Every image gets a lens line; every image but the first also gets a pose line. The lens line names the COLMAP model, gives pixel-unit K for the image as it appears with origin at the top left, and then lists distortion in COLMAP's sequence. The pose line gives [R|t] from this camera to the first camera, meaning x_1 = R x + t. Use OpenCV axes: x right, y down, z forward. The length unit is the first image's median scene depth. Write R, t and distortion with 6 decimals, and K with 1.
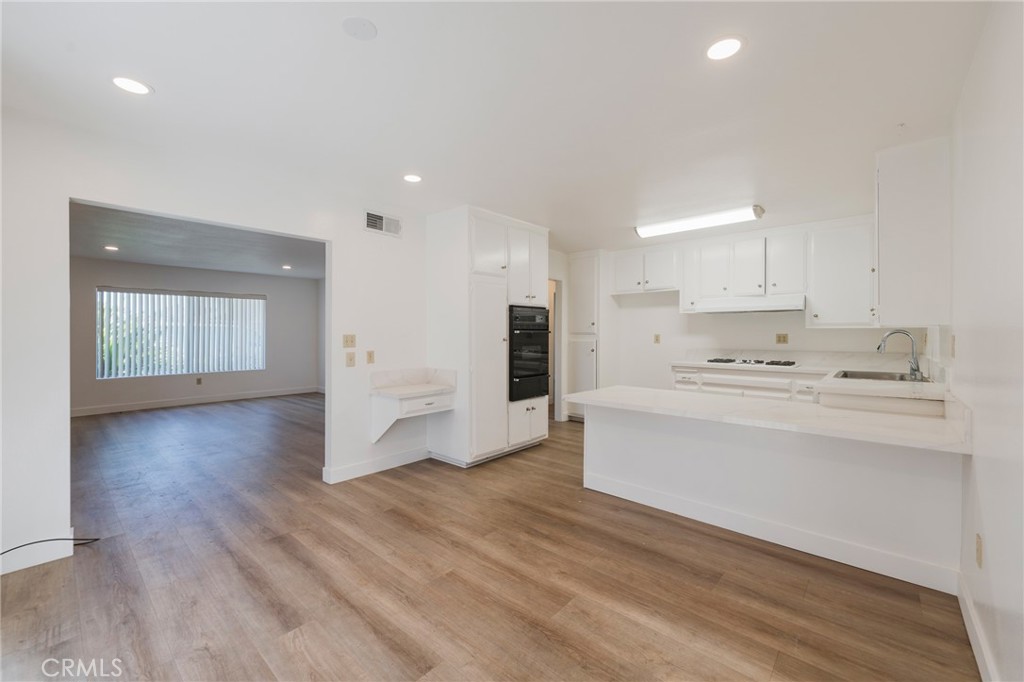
lens RADIAL K [[416.2, 0, 510.5], [0, 416.2, 335.6], [0, 0, 1]] dist [-0.000919, -0.000179]
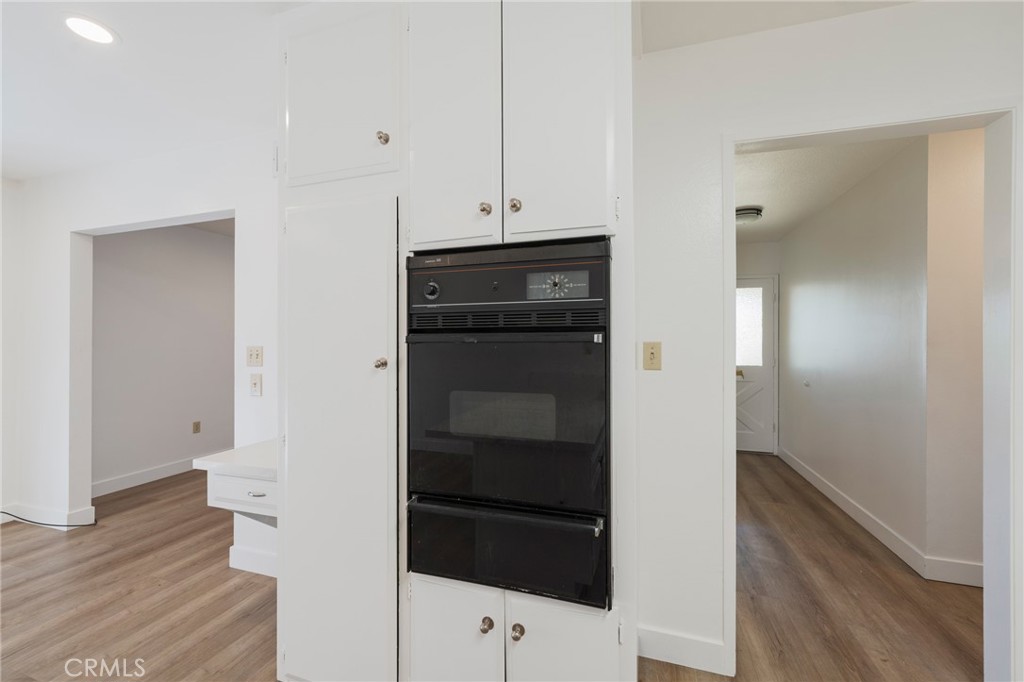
lens RADIAL K [[416.2, 0, 513.2], [0, 416.2, 341.7], [0, 0, 1]] dist [-0.000919, -0.000179]
pose [[0.409485, -0.003814, -0.912309, 0.306440], [-0.005359, 0.999964, -0.006586, -0.005425], [0.912301, 0.007586, 0.409450, 0.934300]]
